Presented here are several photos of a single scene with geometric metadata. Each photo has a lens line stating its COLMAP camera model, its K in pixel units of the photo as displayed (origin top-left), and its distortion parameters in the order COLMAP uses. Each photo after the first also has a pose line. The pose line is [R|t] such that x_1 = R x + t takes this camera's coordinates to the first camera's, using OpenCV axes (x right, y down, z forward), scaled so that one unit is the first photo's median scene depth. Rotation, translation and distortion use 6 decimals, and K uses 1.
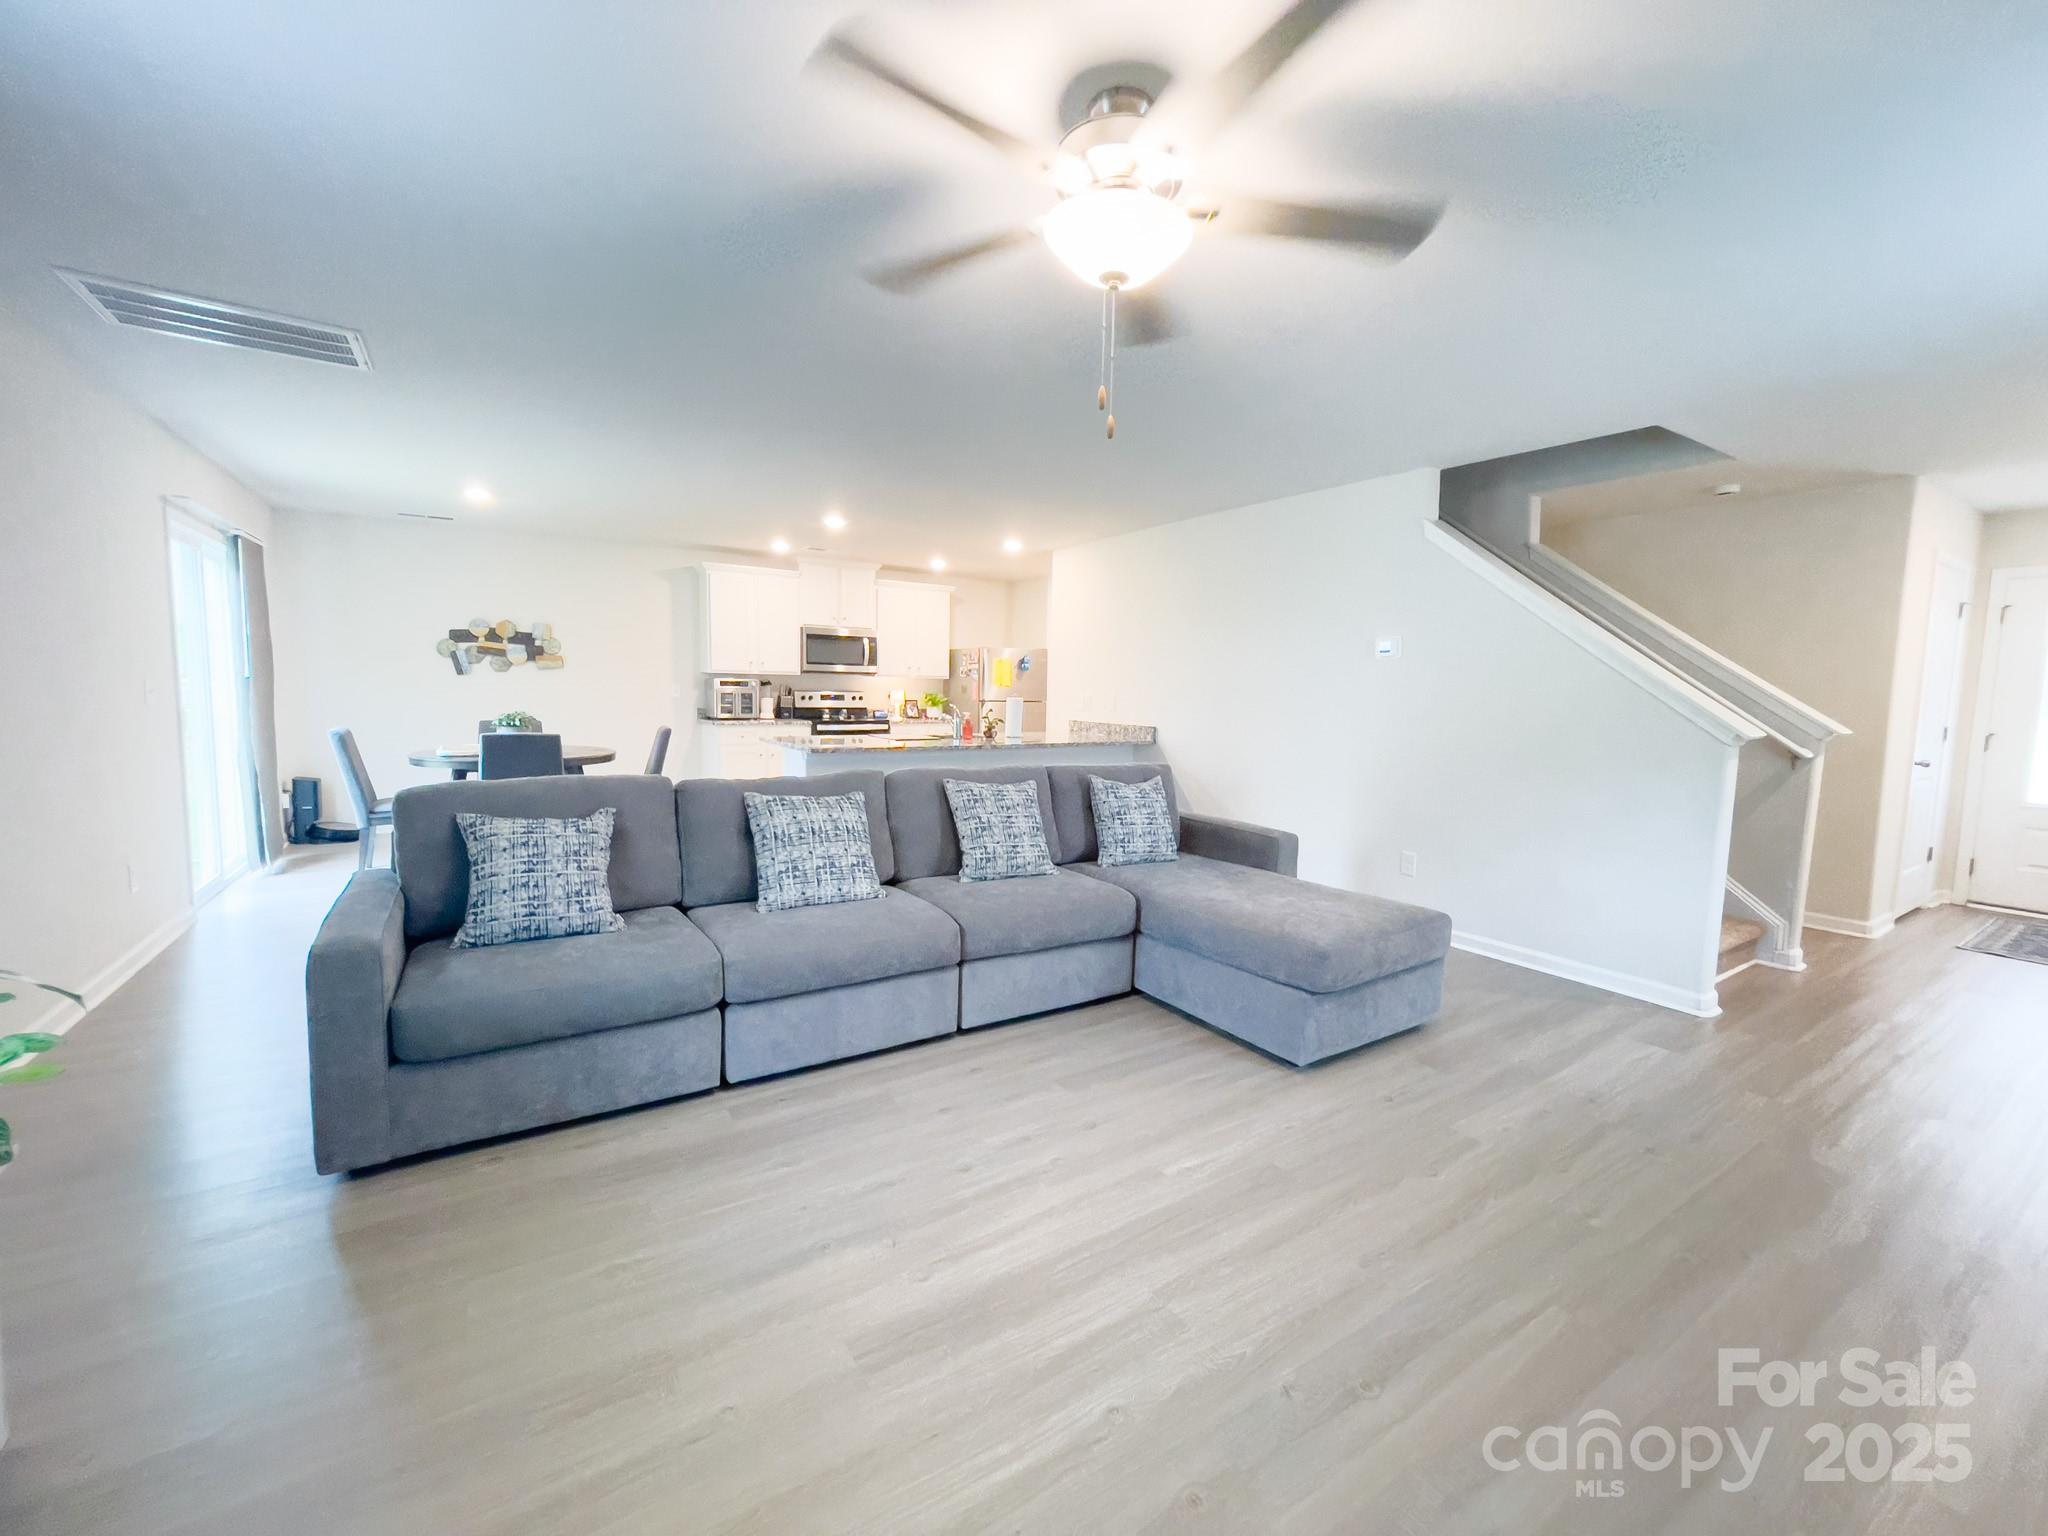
lens RADIAL K [[829.5, 0, 1037.7], [0, 829.5, 763.5], [0, 0, 1]] dist [-0.003997, 0.001221]
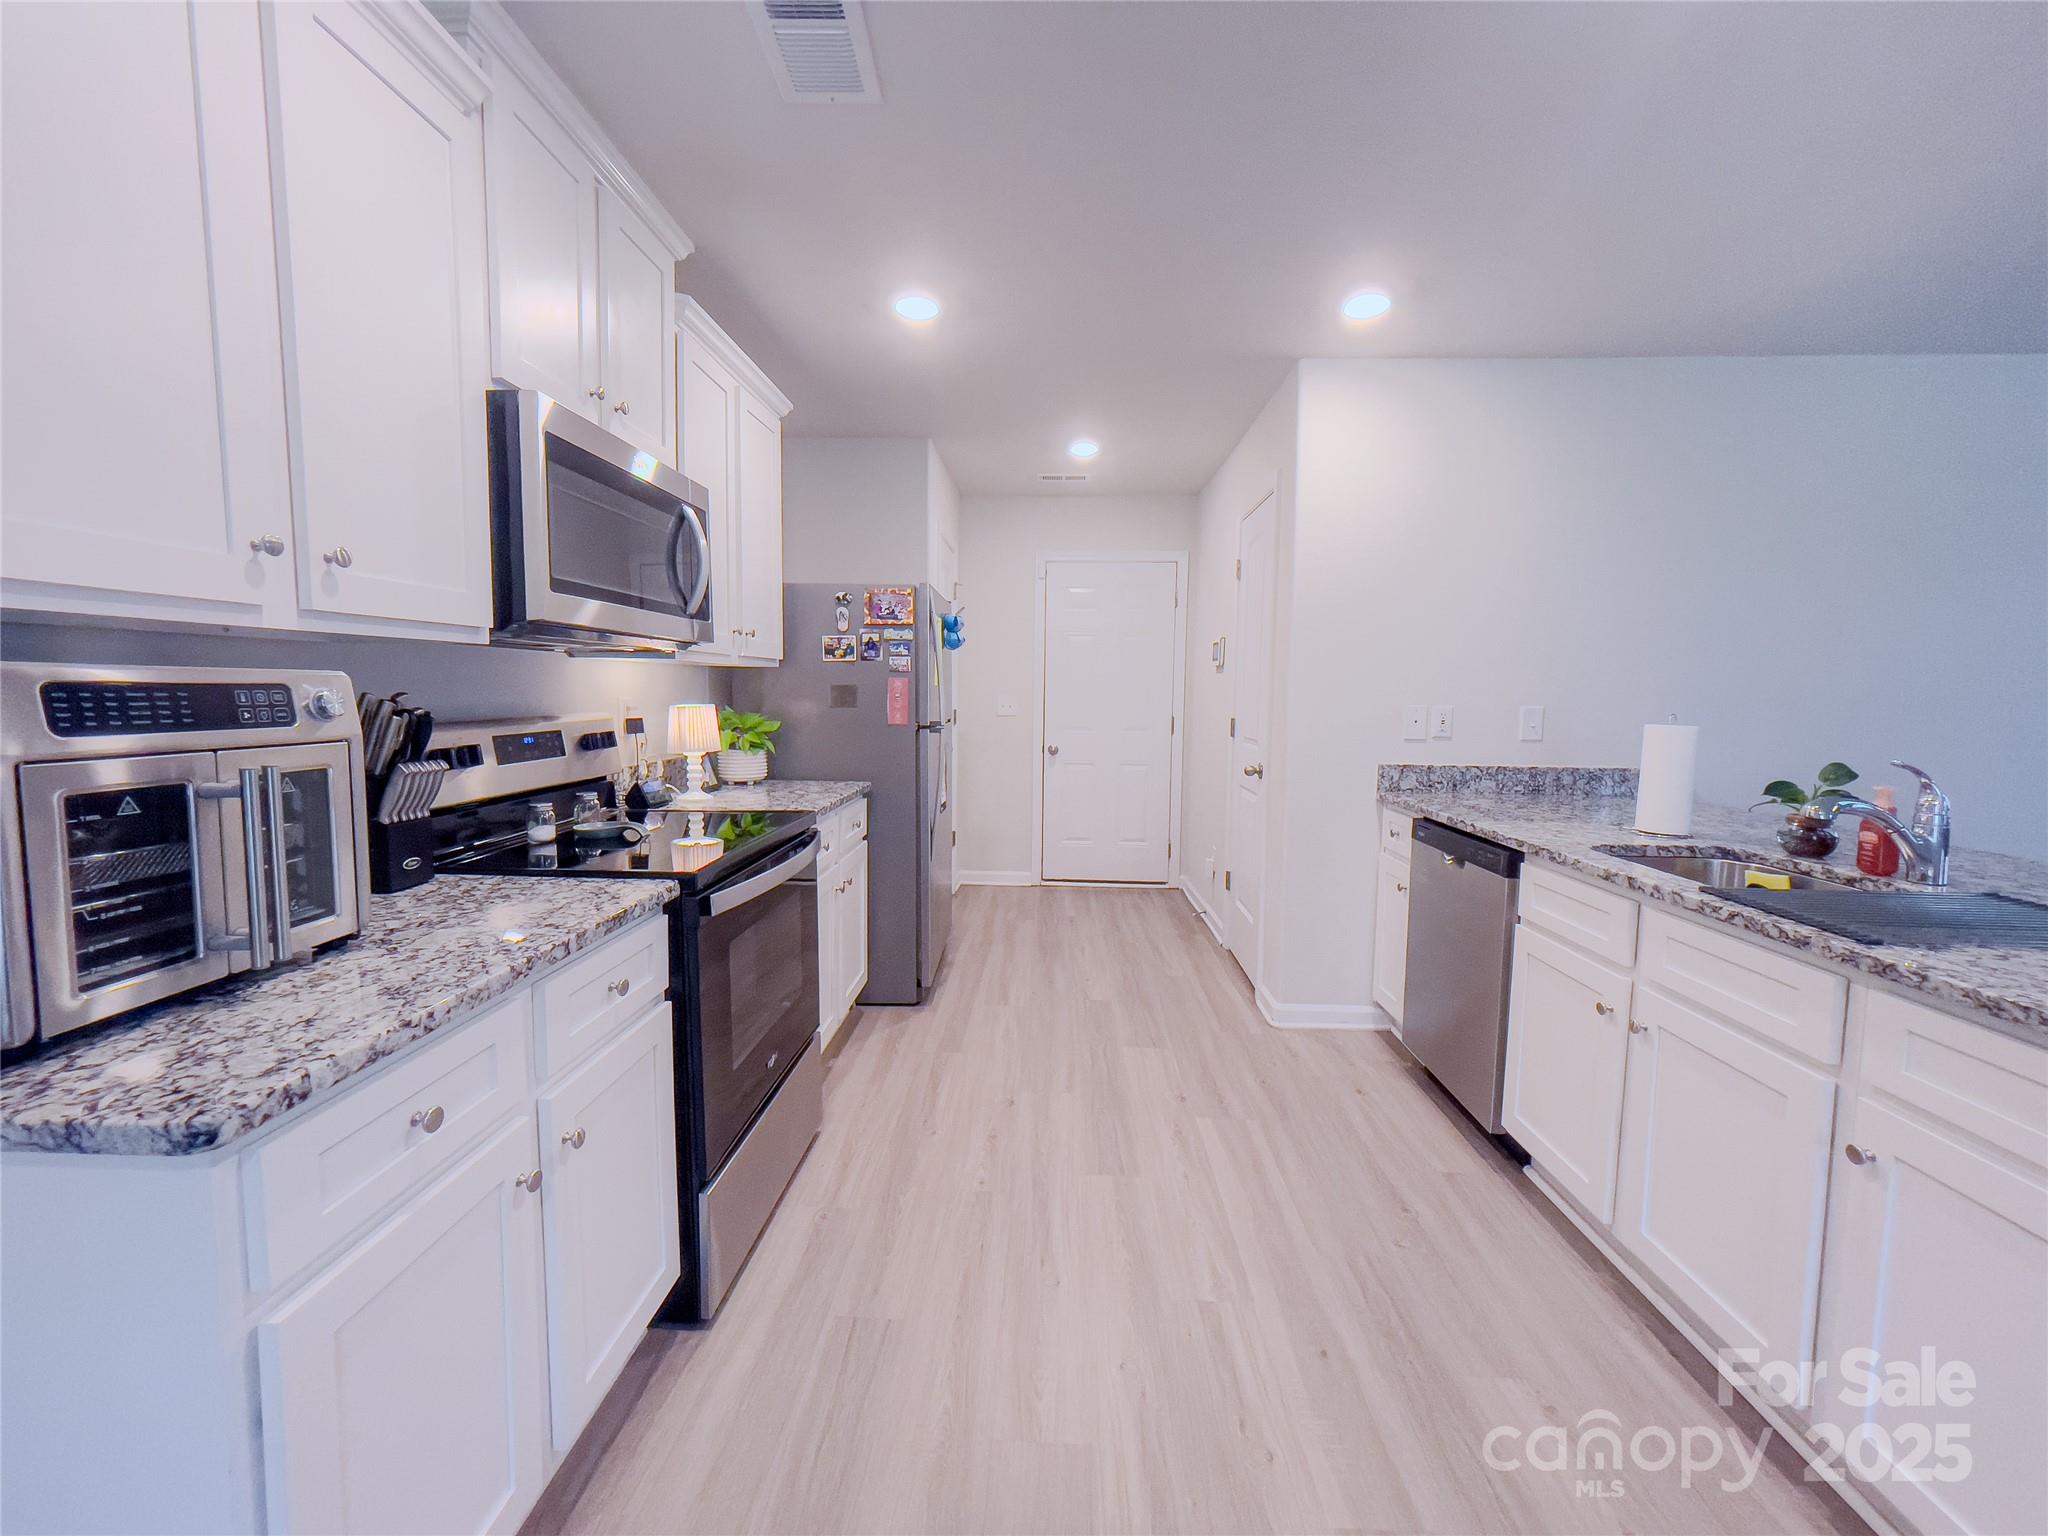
lens RADIAL K [[829.5, 0, 1024.4], [0, 829.5, 758.4], [0, 0, 1]] dist [-0.003997, 0.001221]
pose [[0.576100, -0.085208, 0.812926, -0.380246], [0.077823, 0.995751, 0.049219, -0.082098], [-0.813666, 0.034909, 0.580283, 0.803943]]
